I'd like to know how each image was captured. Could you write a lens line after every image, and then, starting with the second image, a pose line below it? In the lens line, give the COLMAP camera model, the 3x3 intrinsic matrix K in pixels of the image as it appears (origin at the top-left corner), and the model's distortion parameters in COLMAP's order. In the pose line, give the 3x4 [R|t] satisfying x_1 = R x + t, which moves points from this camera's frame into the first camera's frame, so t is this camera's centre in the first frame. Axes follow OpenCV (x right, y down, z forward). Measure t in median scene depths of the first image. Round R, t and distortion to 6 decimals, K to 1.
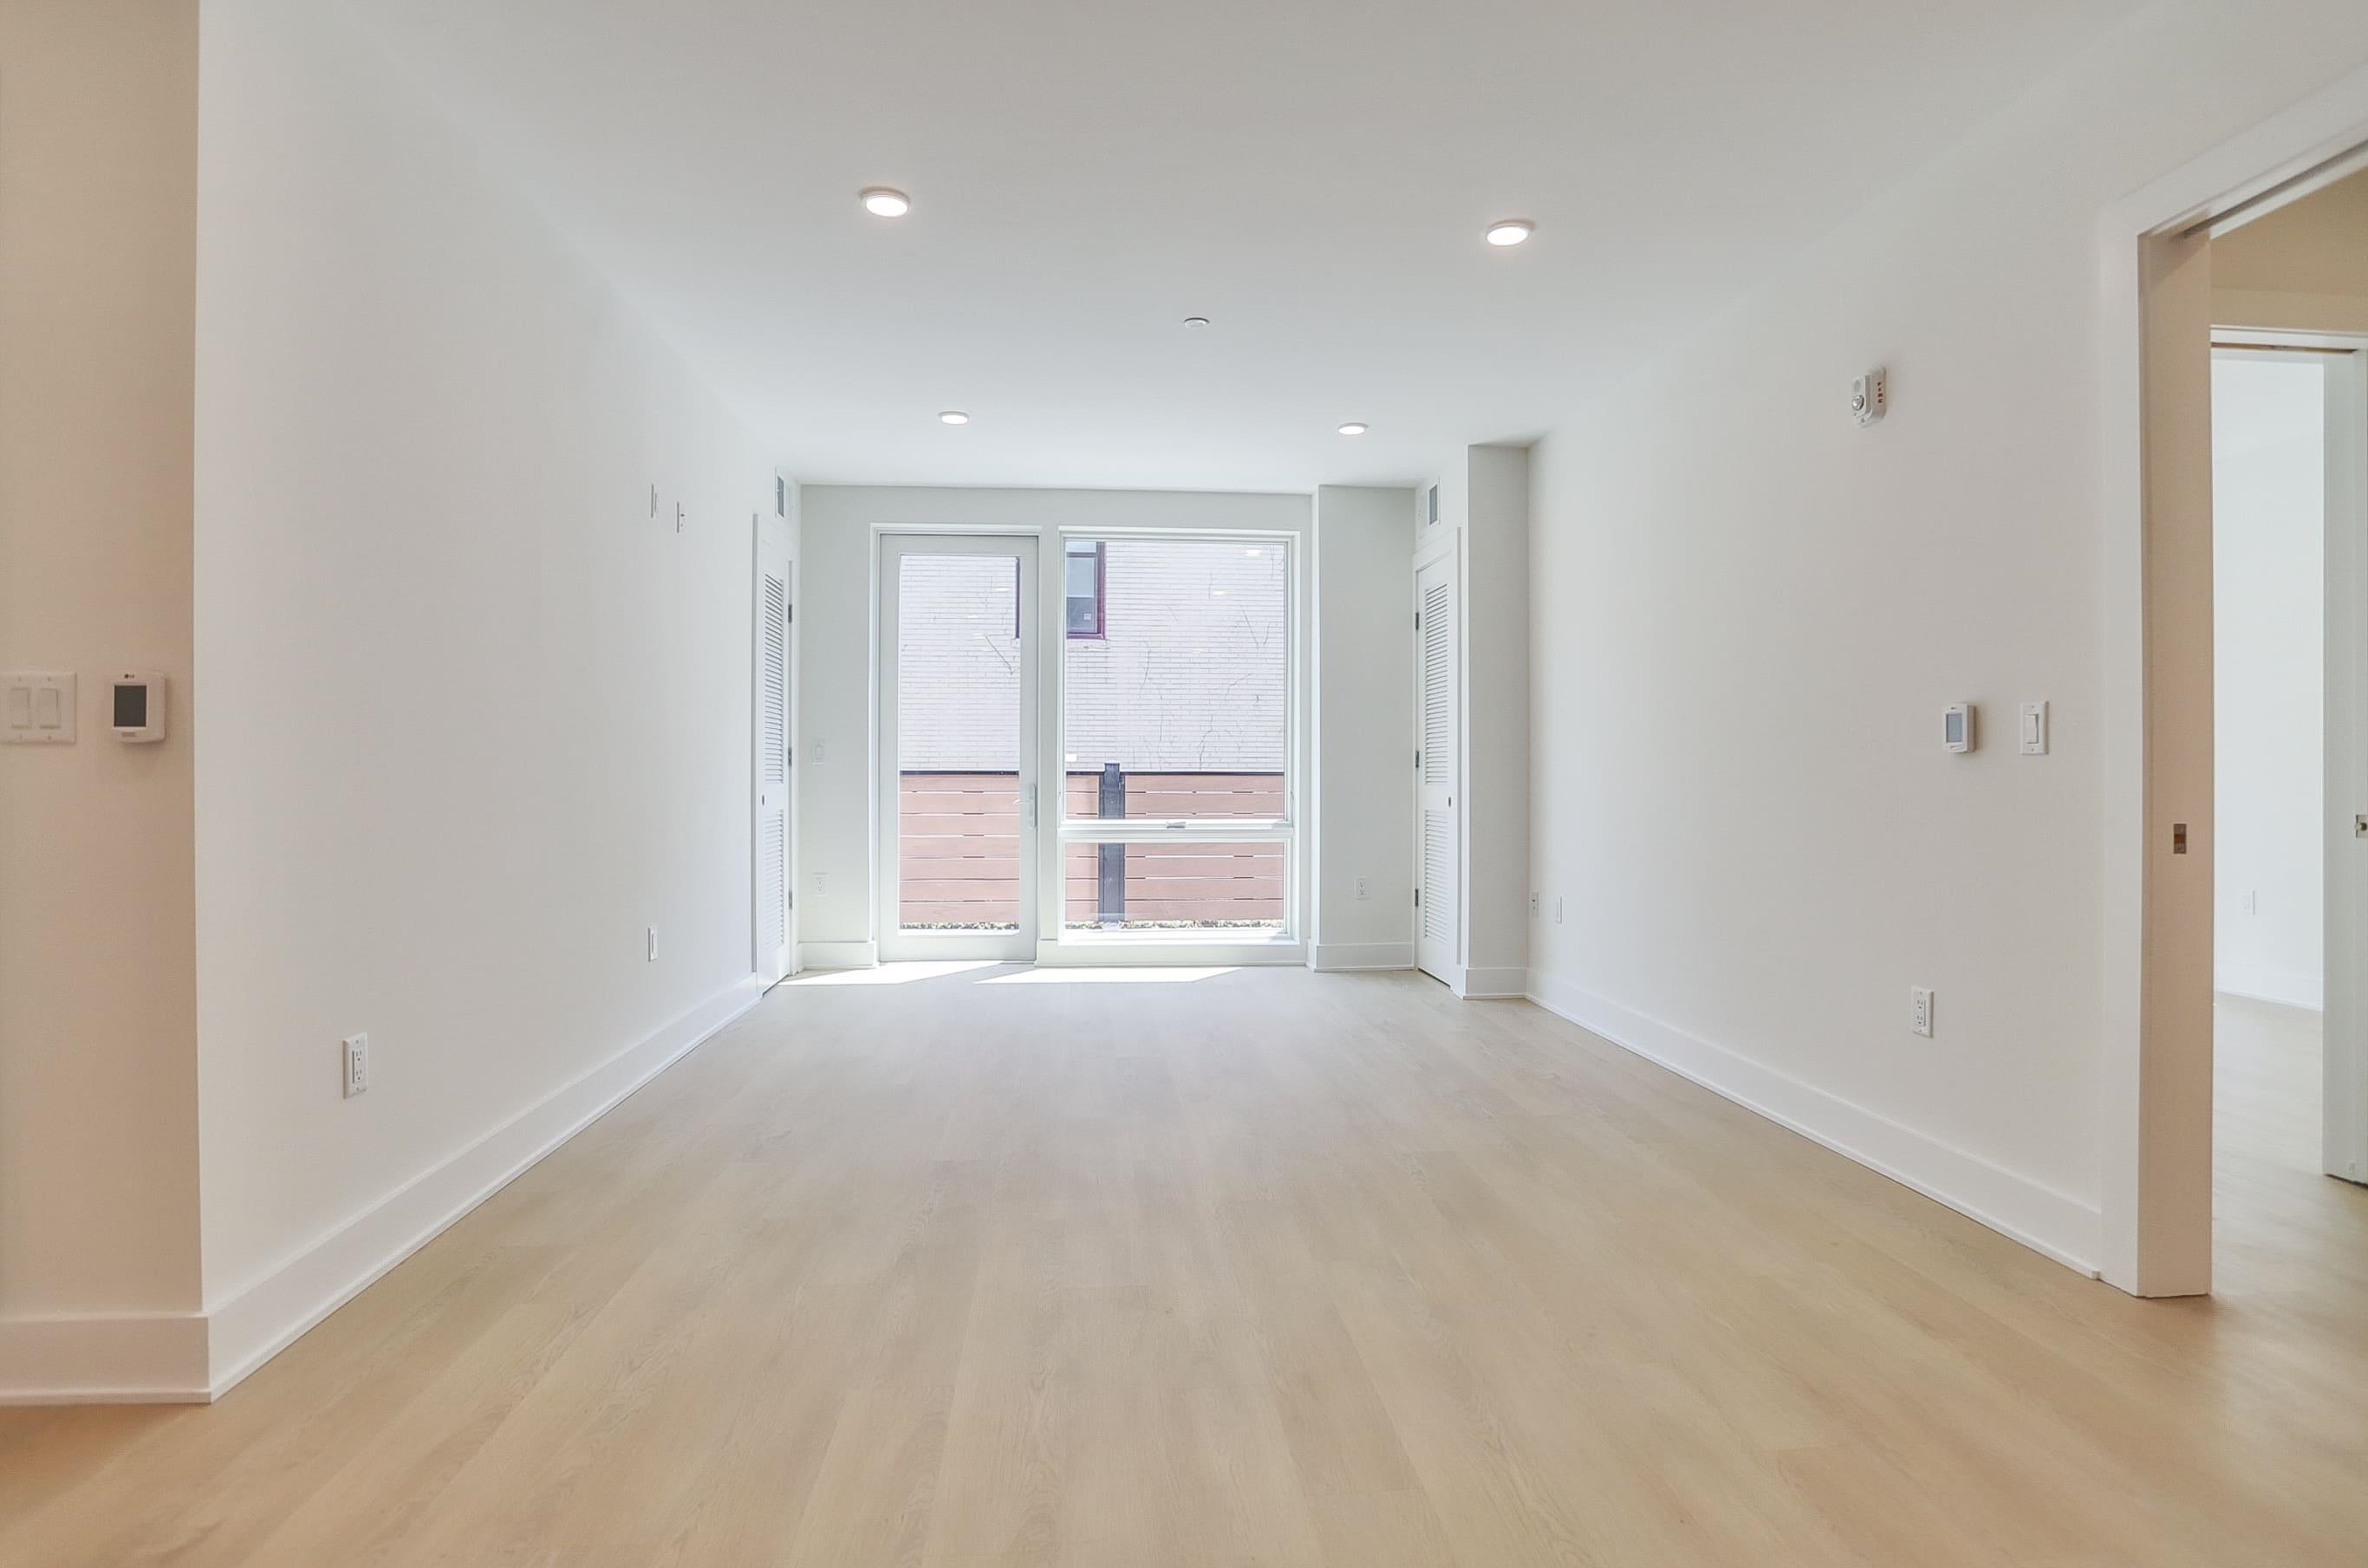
lens RADIAL K [[1214.3, 0, 1180.0], [0, 1214.3, 765.3], [0, 0, 1]] dist [-0.044853, 0.011579]
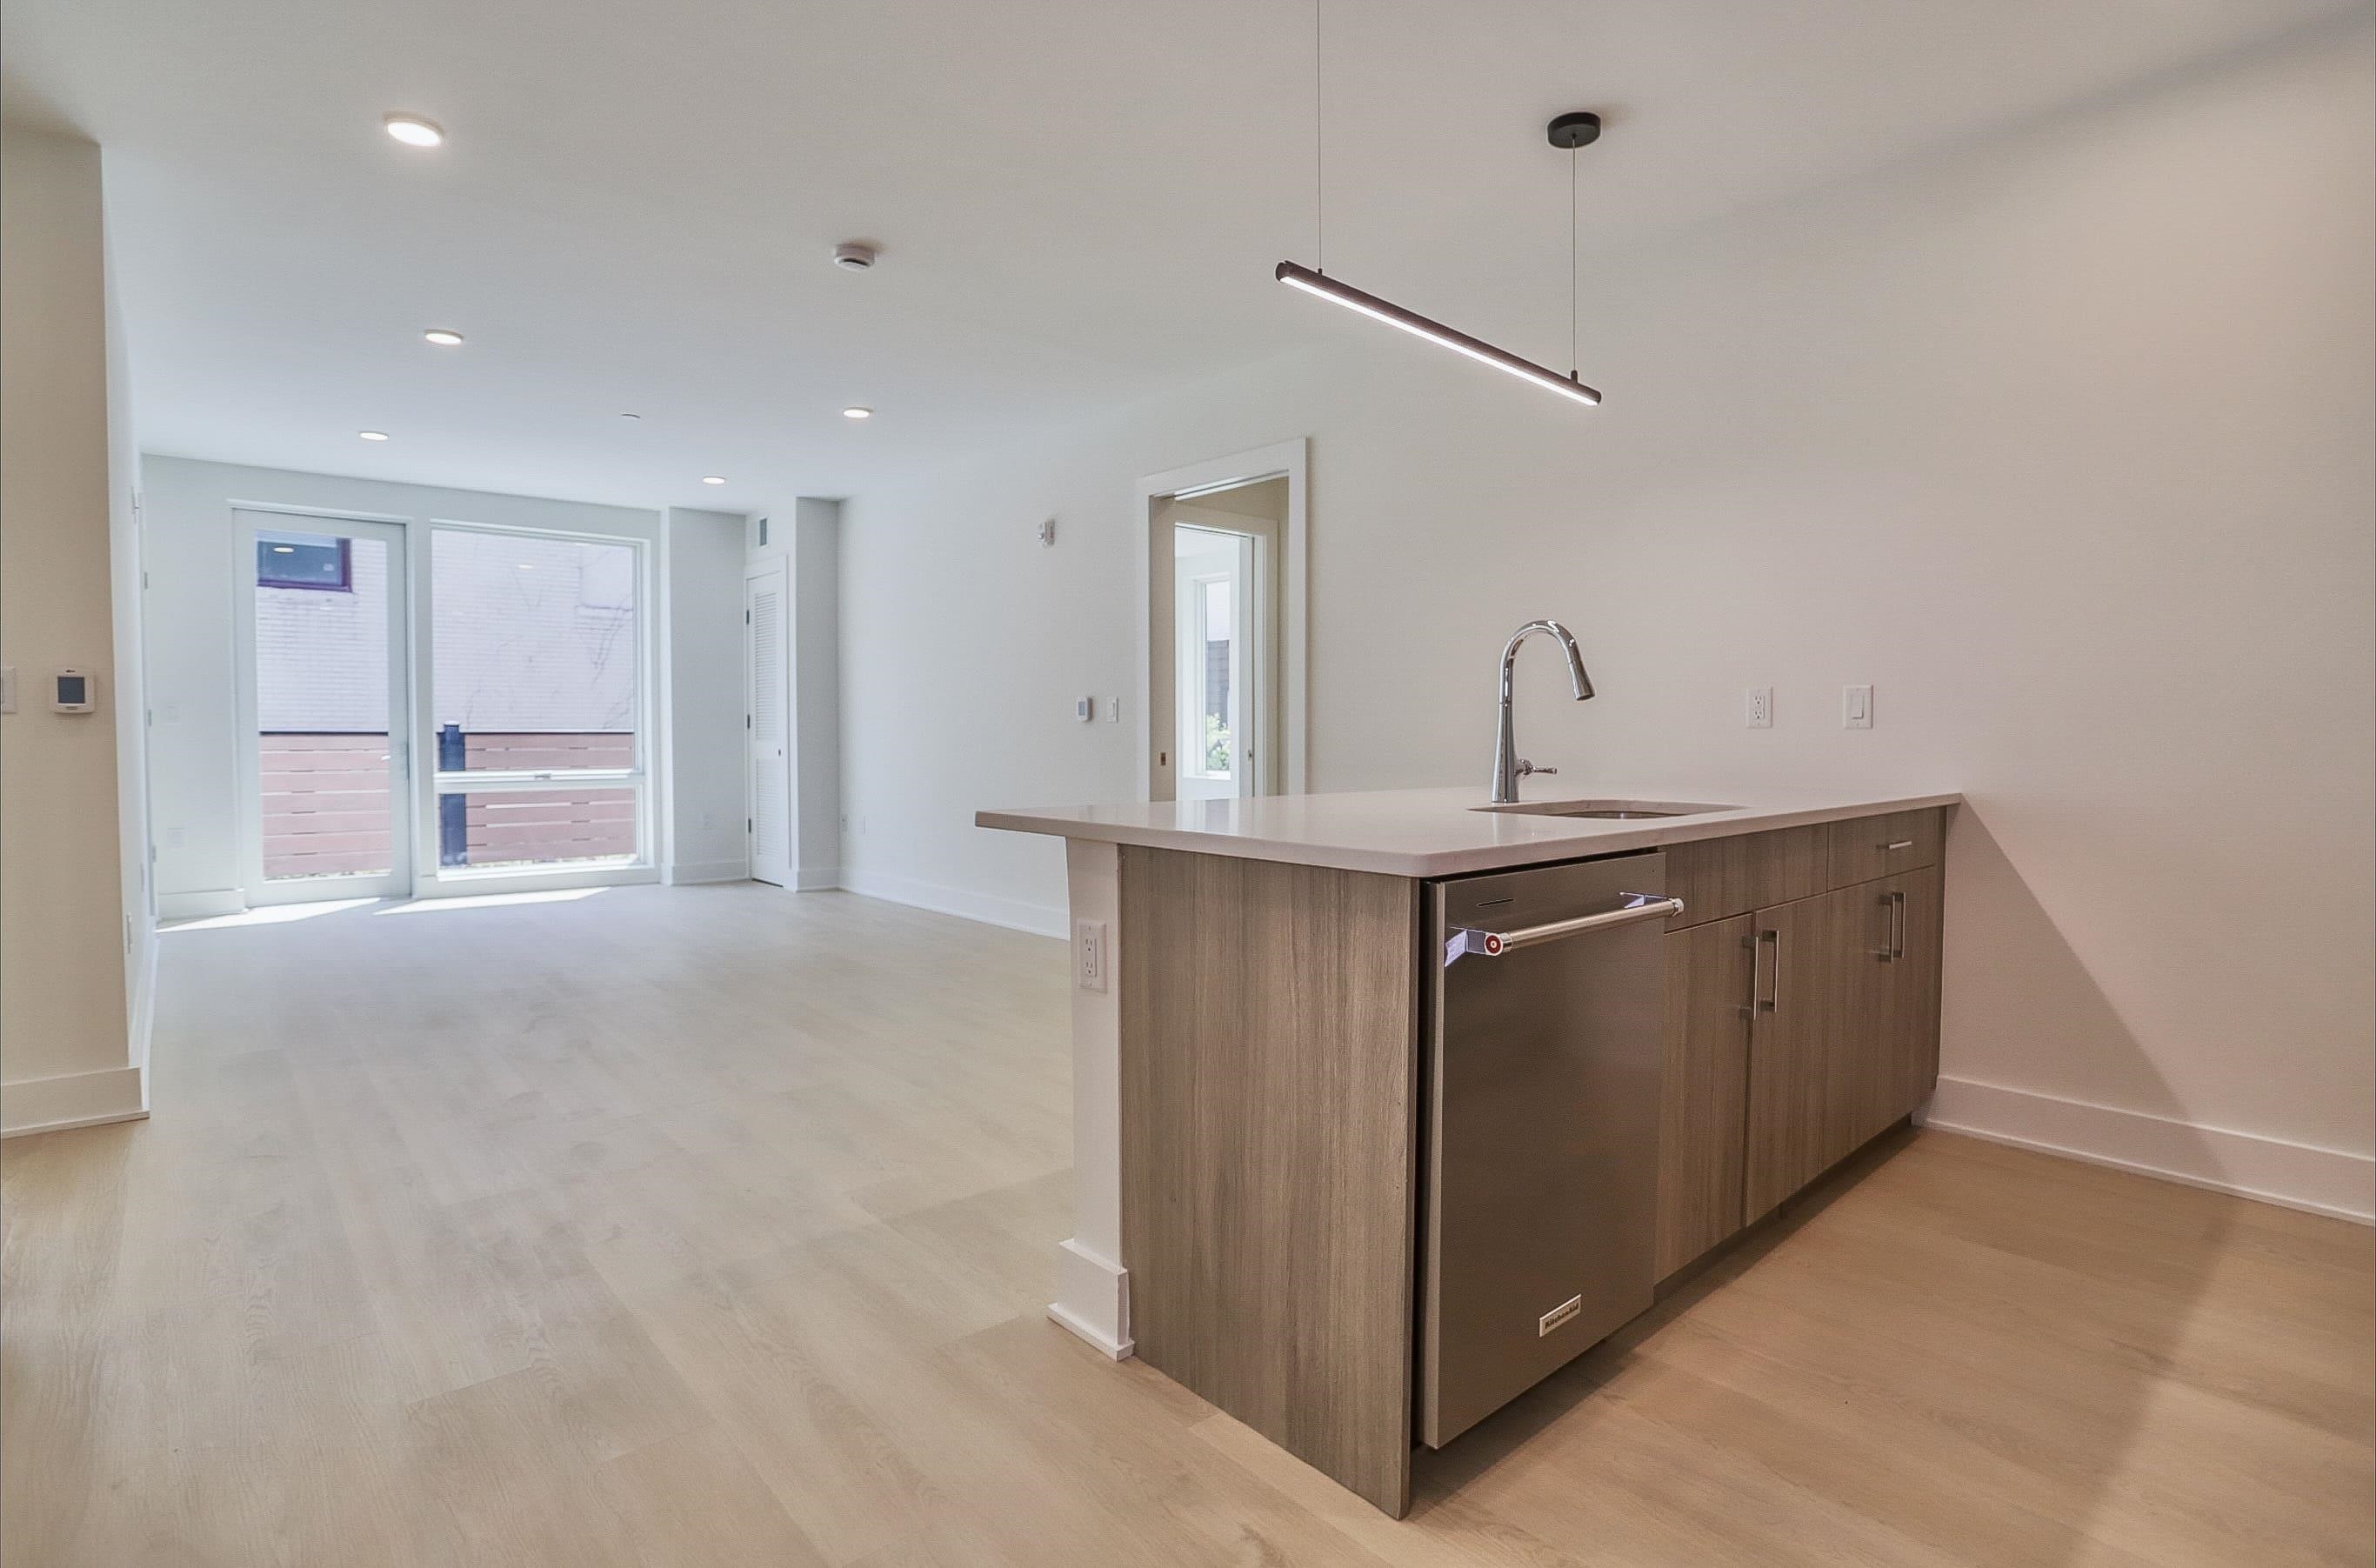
lens RADIAL K [[1218.3, 0, 1200.0], [0, 1218.3, 773.6], [0, 0, 1]] dist [-0.044853, 0.011579]
pose [[0.806898, -0.021705, 0.590292, -0.195009], [-0.002189, 0.999208, 0.039732, -0.001572], [-0.590687, -0.033352, 0.806211, -0.371986]]
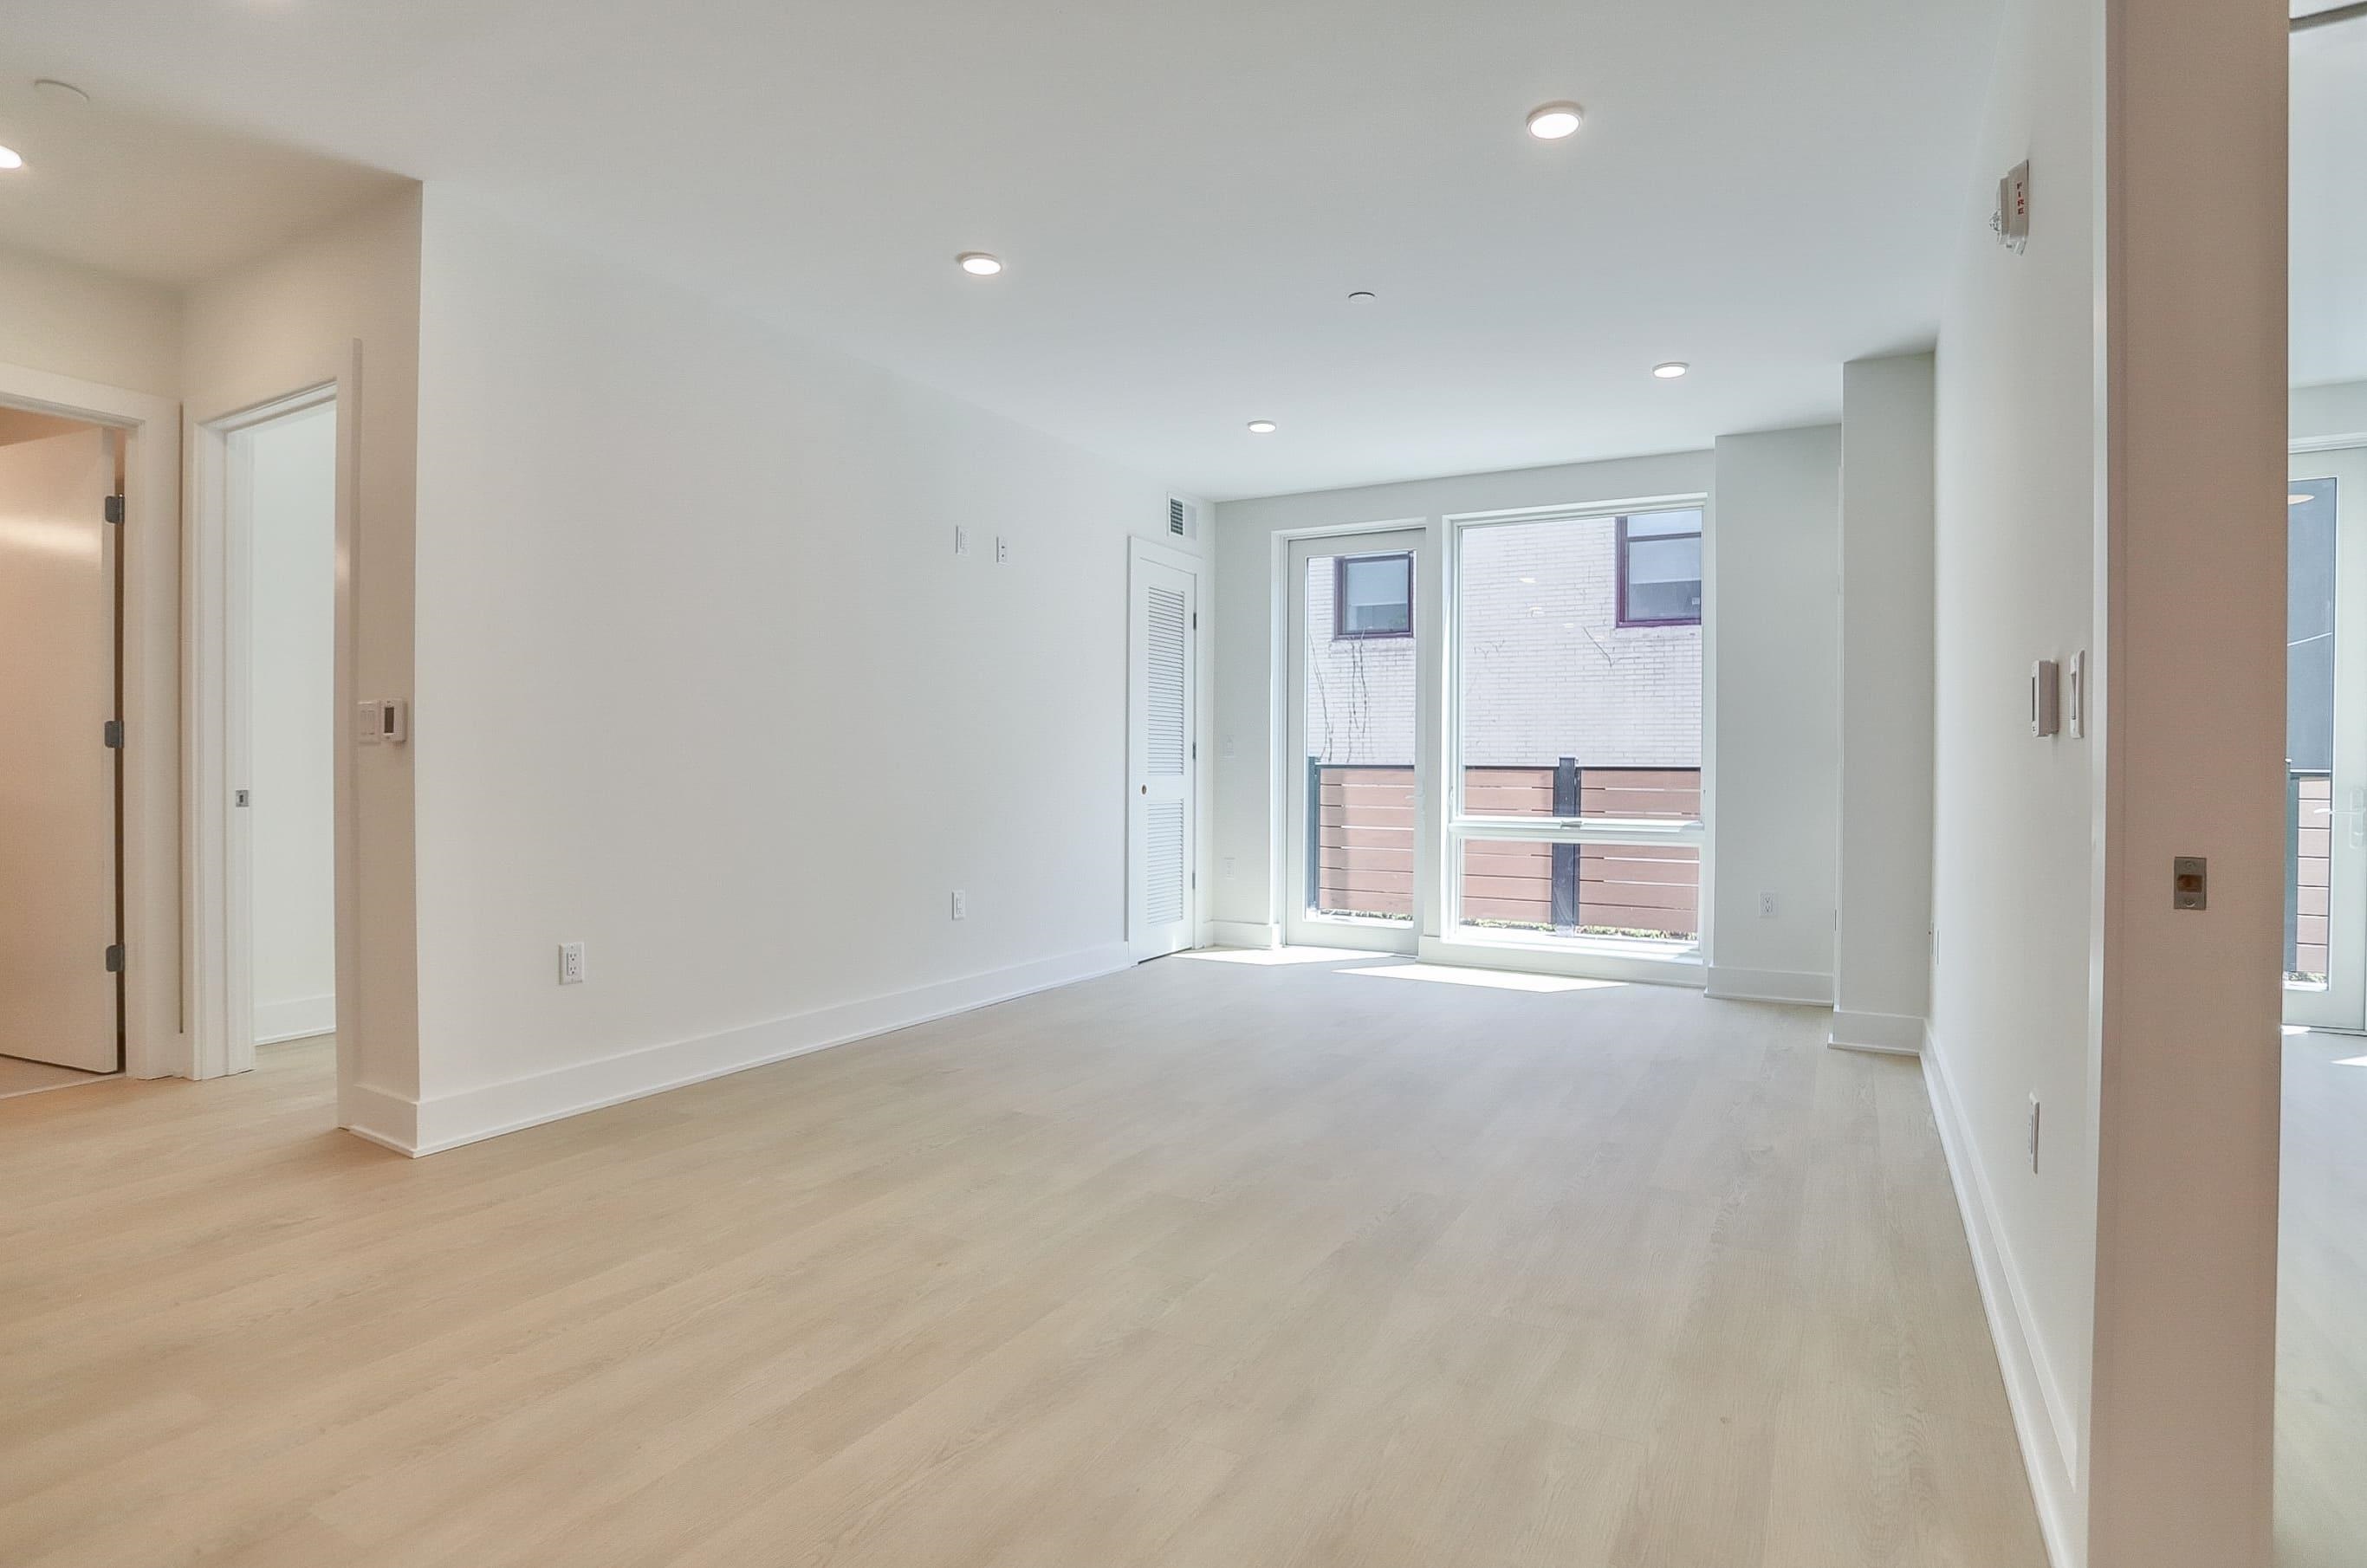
lens RADIAL K [[1187.2, 0, 1197.0], [0, 1187.2, 774.0], [0, 0, 1]] dist [-0.051488, 0.004255]
pose [[0.823837, 0.007998, -0.566771, 0.292916], [-0.001965, 0.999935, 0.011254, 0.001504], [0.566824, -0.008158, 0.823799, 0.104083]]
